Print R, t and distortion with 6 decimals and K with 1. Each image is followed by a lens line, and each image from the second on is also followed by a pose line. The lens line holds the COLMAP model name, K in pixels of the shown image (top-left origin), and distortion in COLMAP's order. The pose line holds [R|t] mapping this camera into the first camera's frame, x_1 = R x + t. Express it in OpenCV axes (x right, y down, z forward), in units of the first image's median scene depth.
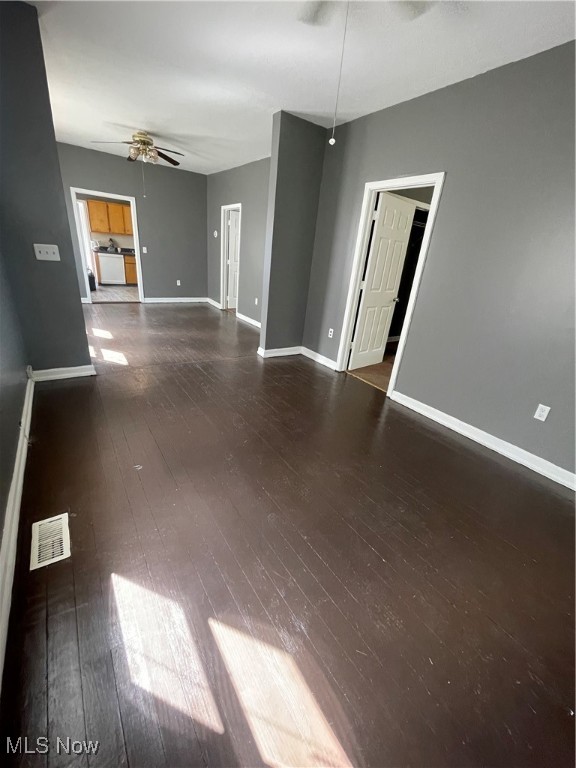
lens RADIAL K [[301.8, 0, 288.0], [0, 301.8, 384.0], [0, 0, 1]] dist [-0.000400, -0.000068]
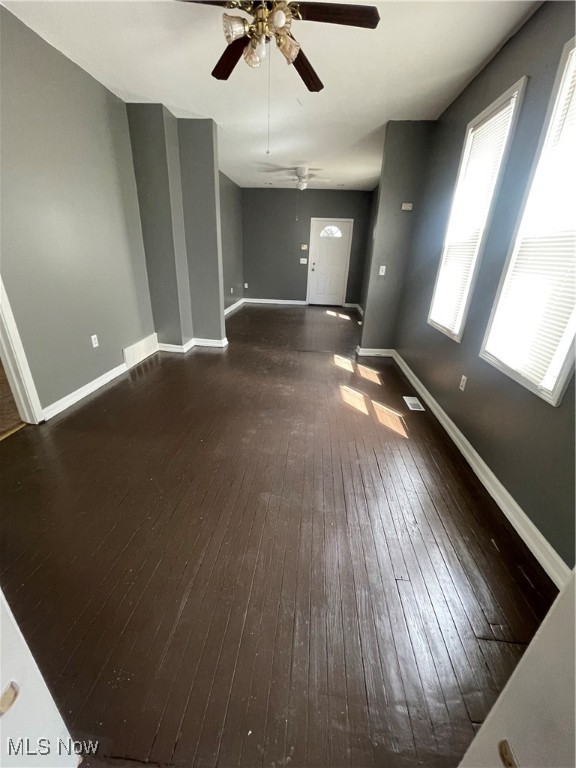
lens RADIAL K [[301.8, 0, 288.0], [0, 301.8, 384.0], [0, 0, 1]] dist [-0.000400, -0.000068]
pose [[-0.759661, -0.364308, 0.538698, -0.969482], [0.154053, 0.703971, 0.693320, -0.773576], [-0.631810, 0.609676, -0.478657, 1.579627]]
